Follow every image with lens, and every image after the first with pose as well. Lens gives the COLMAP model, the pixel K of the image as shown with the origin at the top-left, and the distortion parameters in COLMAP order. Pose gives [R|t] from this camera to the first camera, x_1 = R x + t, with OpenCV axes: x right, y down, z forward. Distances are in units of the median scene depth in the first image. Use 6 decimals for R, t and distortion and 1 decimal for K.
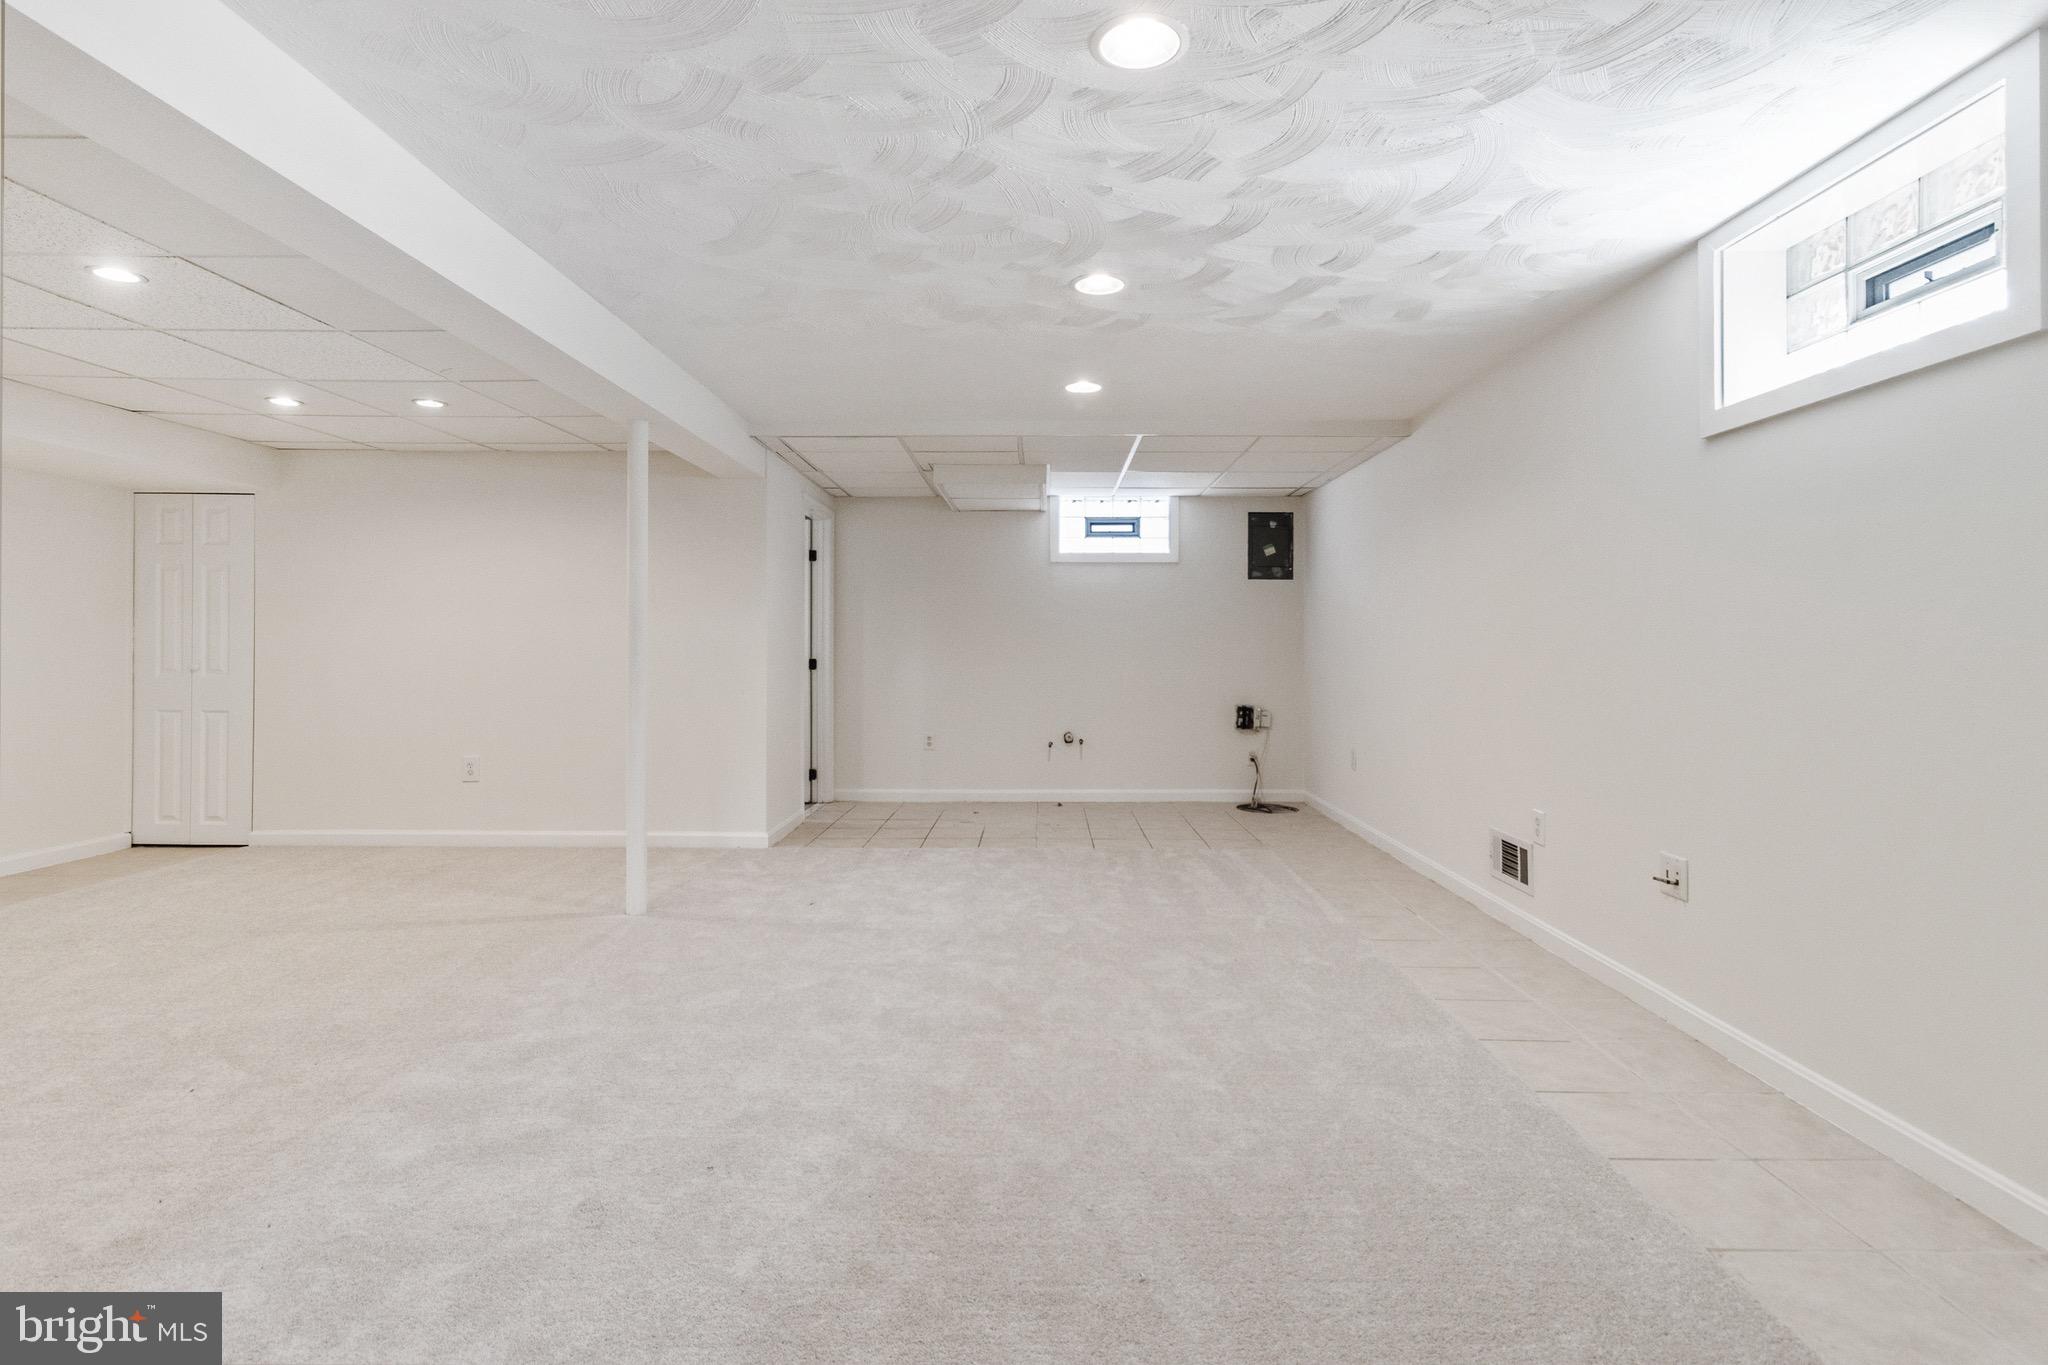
lens RADIAL K [[950.2, 0, 1025.9], [0, 950.2, 645.3], [0, 0, 1]] dist [0.001319, 0.000578]
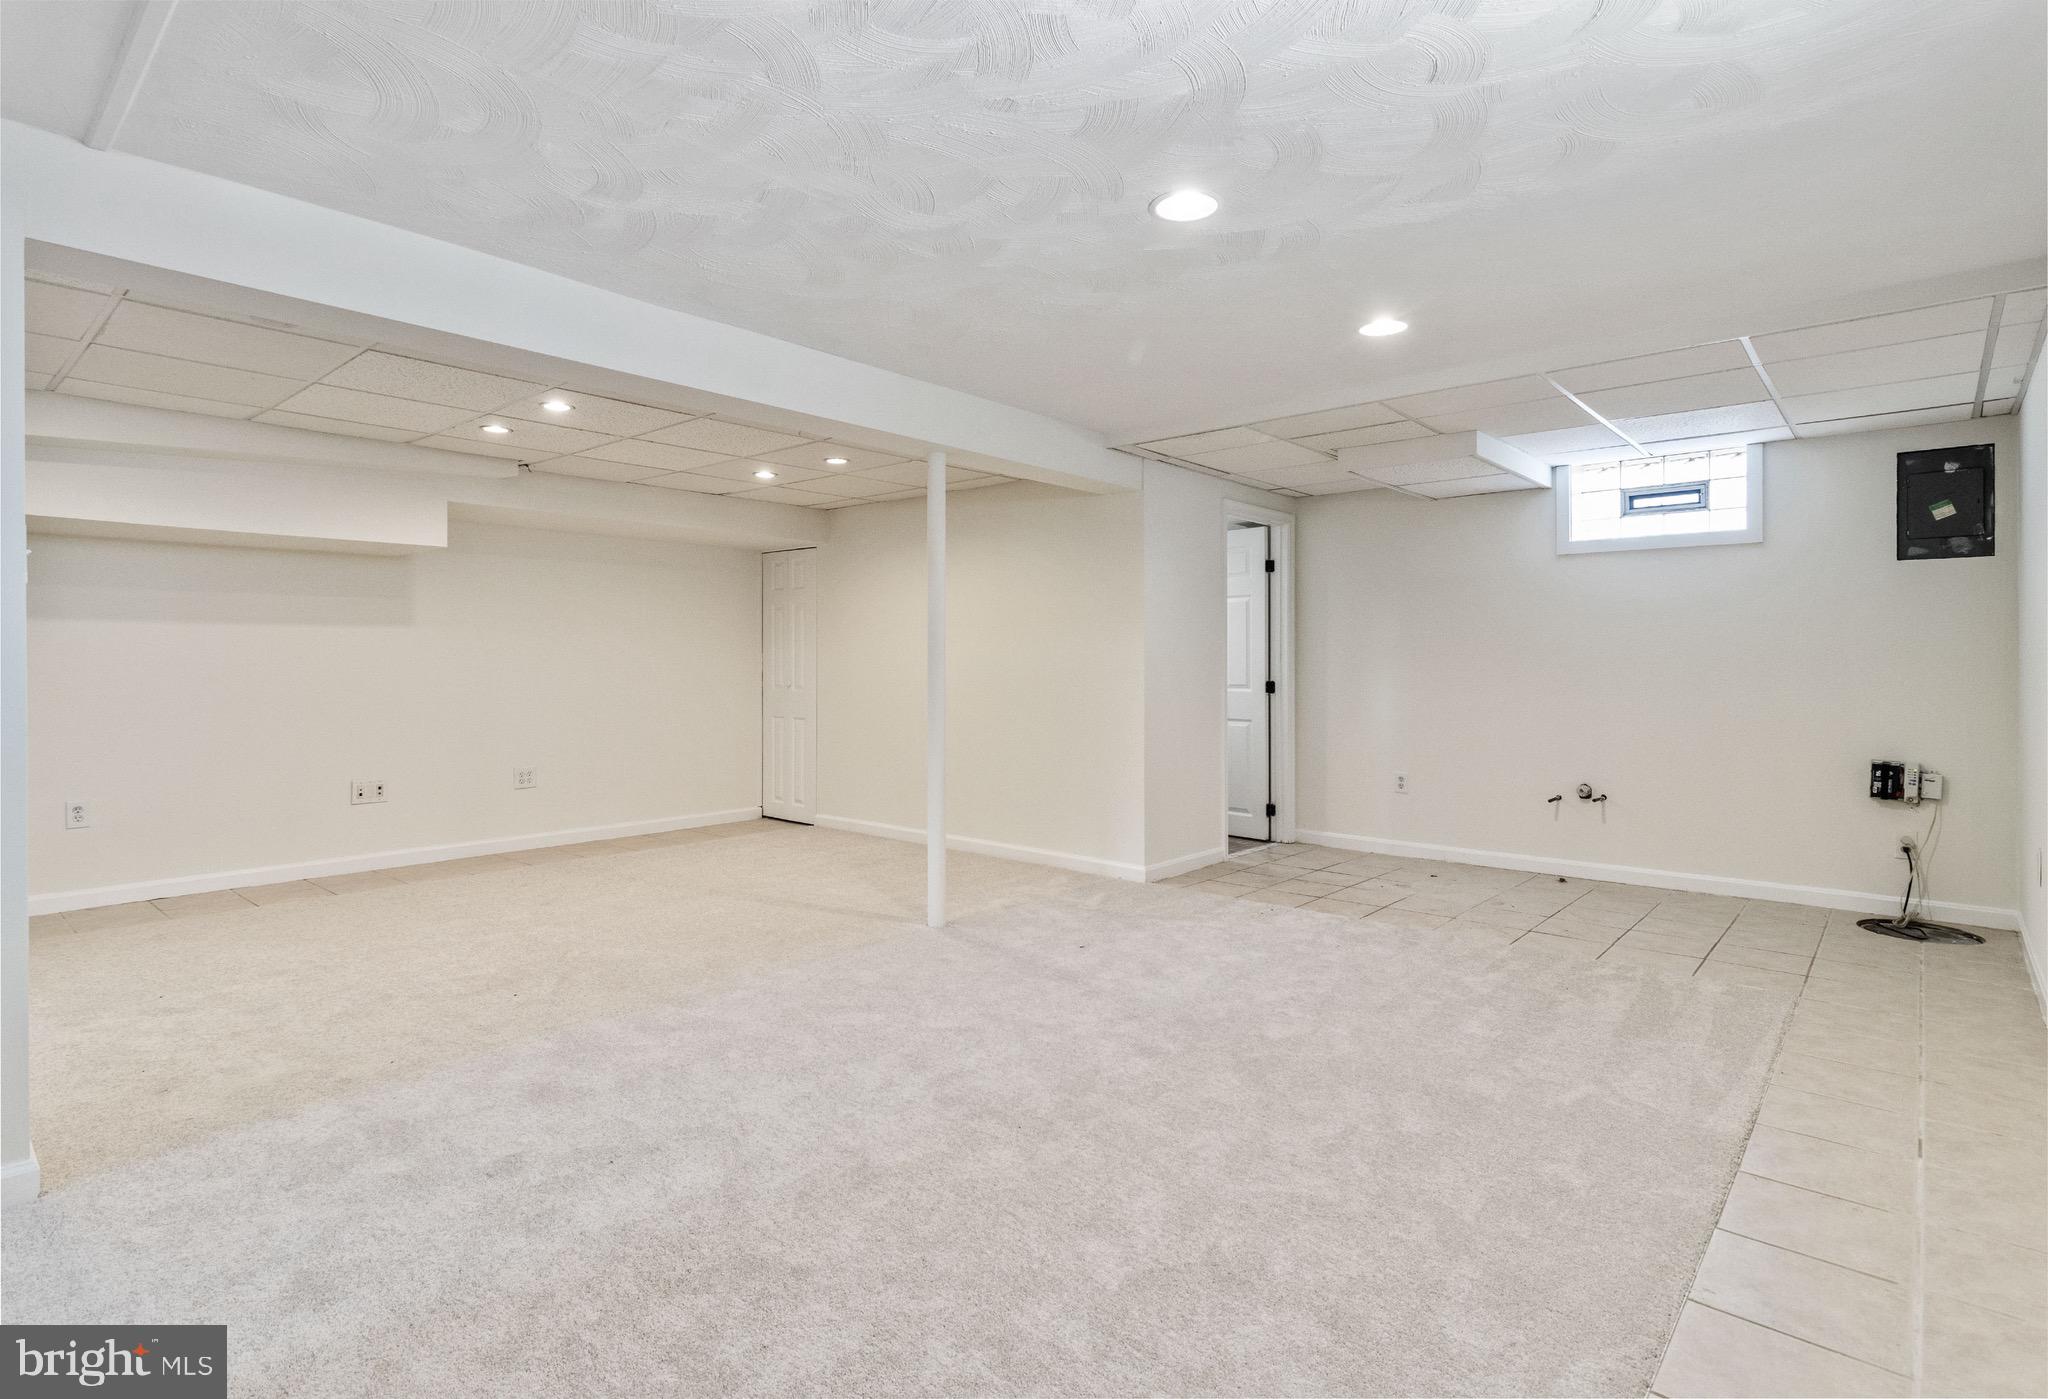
lens RADIAL K [[1013.0, 0, 1029.9], [0, 1013.0, 667.8], [0, 0, 1]] dist [-0.004059, 0.000270]
pose [[0.768530, 0.000338, -0.639814, 0.223034], [0.003471, 0.999983, 0.004698, -0.003746], [0.639805, -0.005832, 0.768515, 0.124596]]
